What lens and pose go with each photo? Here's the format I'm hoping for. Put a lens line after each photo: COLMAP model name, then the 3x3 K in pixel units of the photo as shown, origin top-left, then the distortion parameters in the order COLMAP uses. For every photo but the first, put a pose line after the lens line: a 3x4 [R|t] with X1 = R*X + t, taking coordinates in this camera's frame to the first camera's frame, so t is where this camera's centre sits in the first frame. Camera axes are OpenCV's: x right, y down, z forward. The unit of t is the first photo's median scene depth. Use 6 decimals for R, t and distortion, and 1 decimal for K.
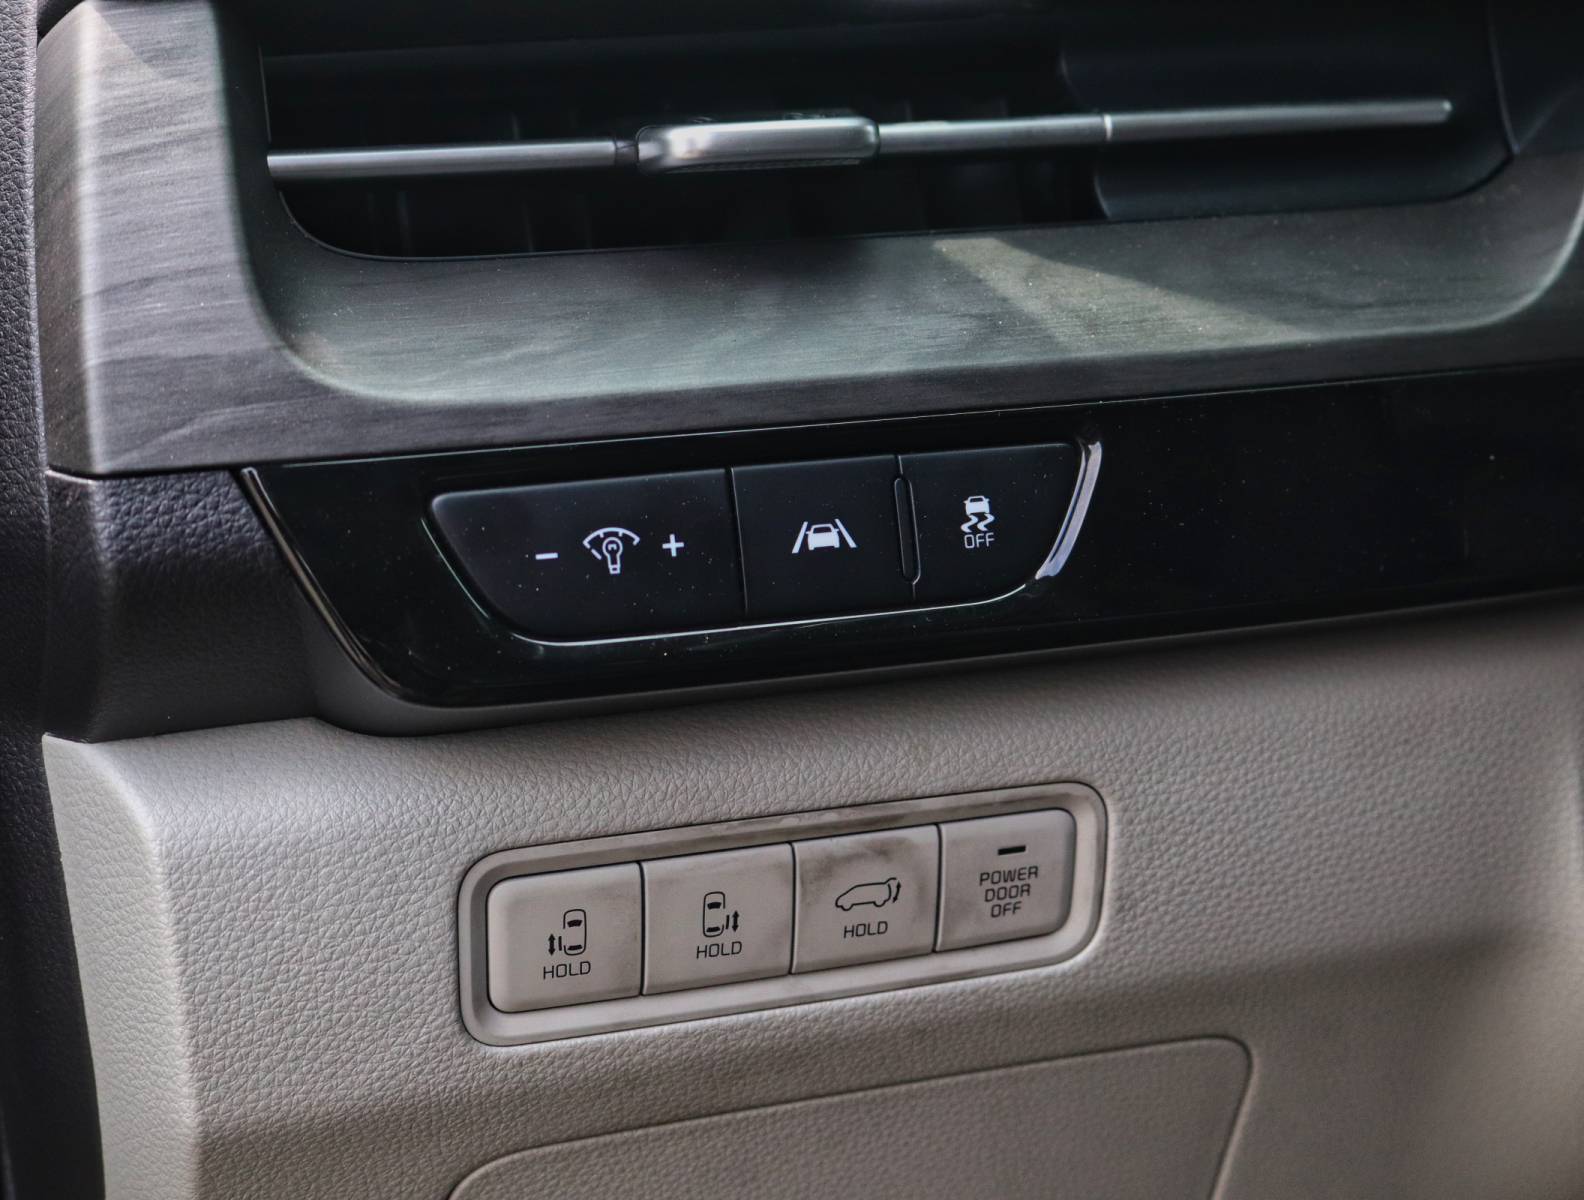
lens RADIAL K [[3157.4, 0, 792.0], [0, 3157.4, 600.0], [0, 0, 1]] dist [-0.007864, -0.054062]
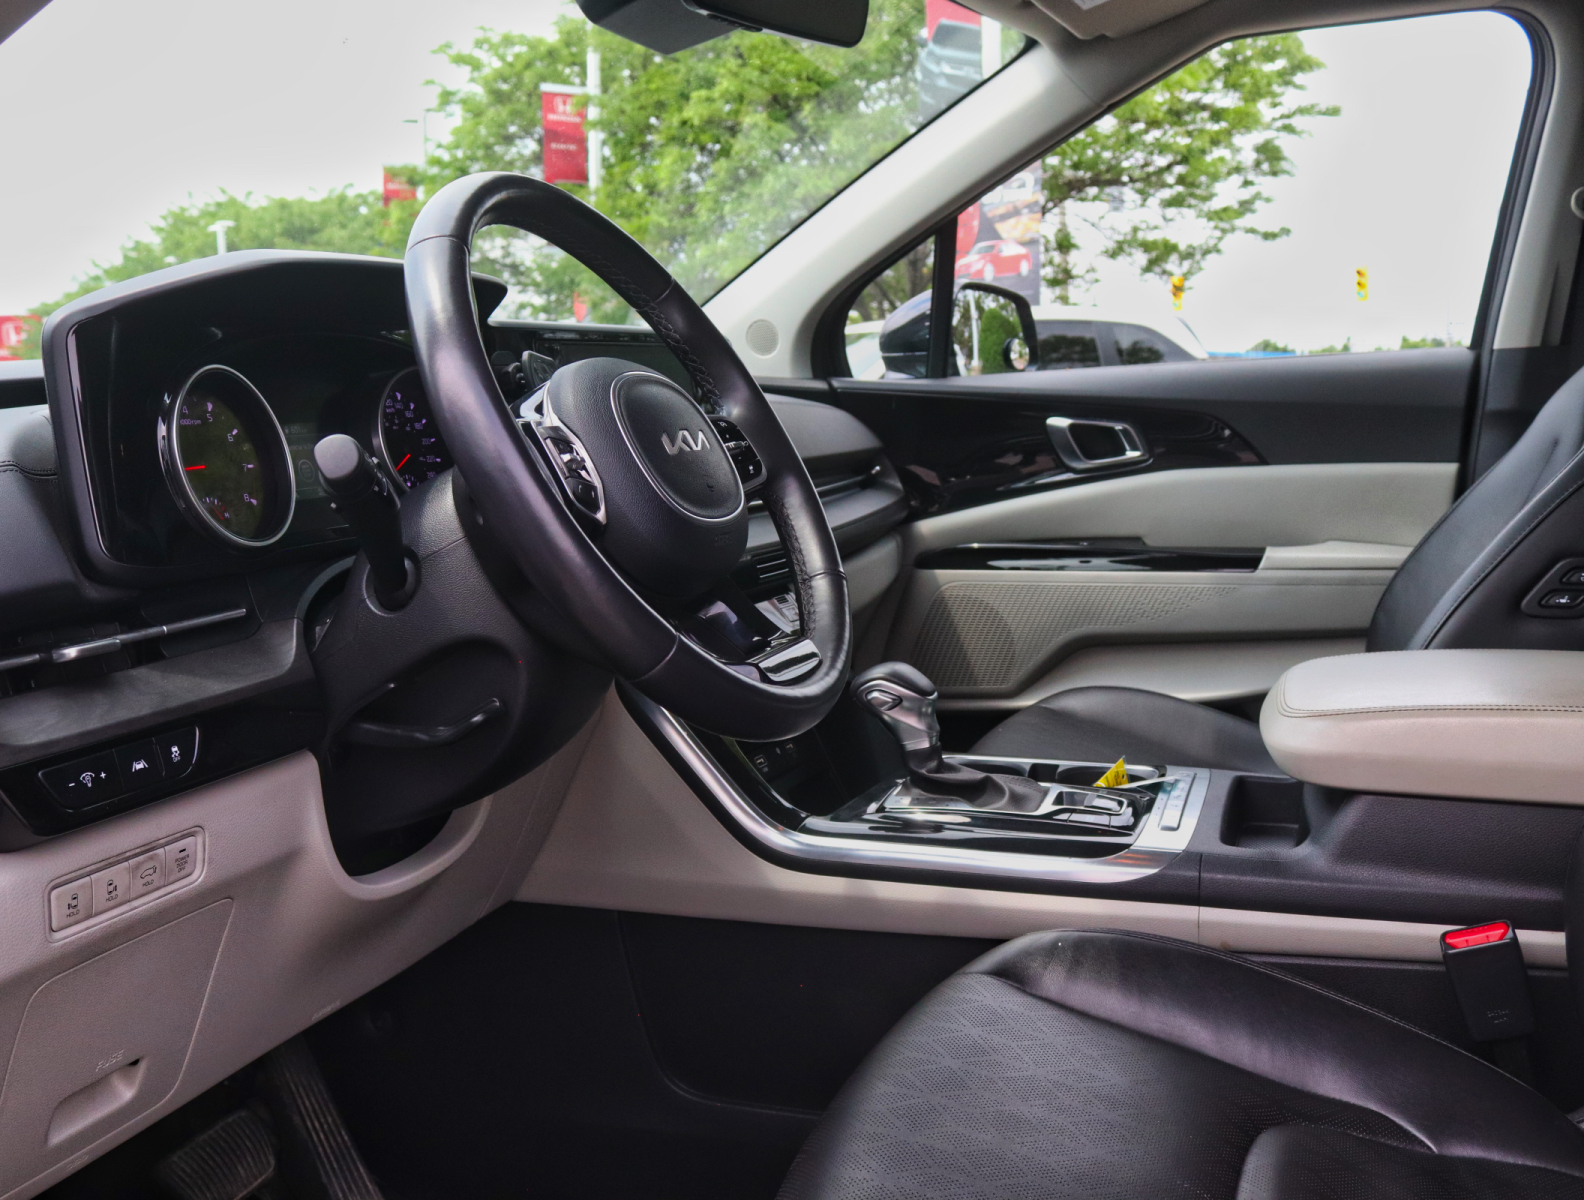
lens RADIAL K [[1499.8, 0, 792.0], [0, 1499.8, 600.0], [0, 0, 1]] dist [-0.170569, 0.163821]
pose [[0.675450, -0.096132, 0.731113, -0.614604], [0.155830, 0.987683, -0.014099, -0.061497], [-0.720753, 0.123453, 0.682111, -0.555498]]
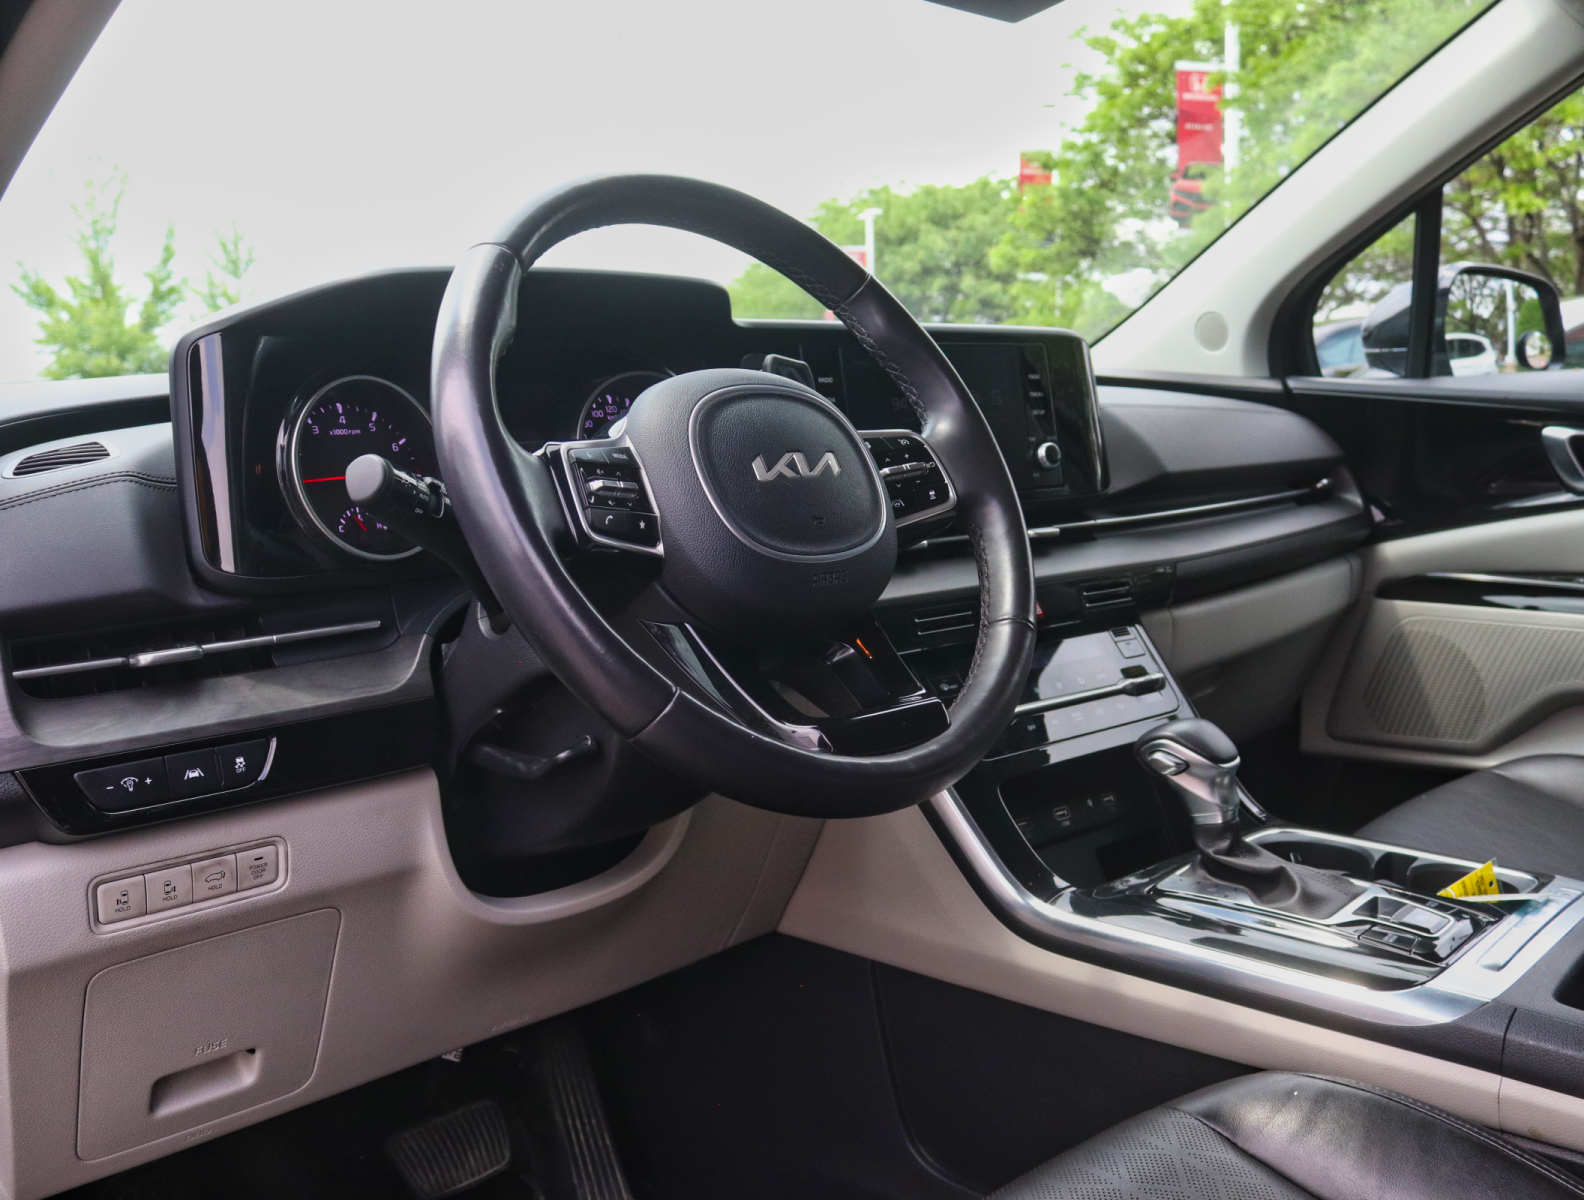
lens RADIAL K [[1499.8, 0, 792.0], [0, 1499.8, 600.0], [0, 0, 1]] dist [-0.170569, 0.163821]
pose [[0.919873, -0.052448, 0.388694, 0.000500], [0.079511, 0.995378, -0.053858, -0.068377], [-0.384073, 0.080448, 0.919791, -0.699060]]
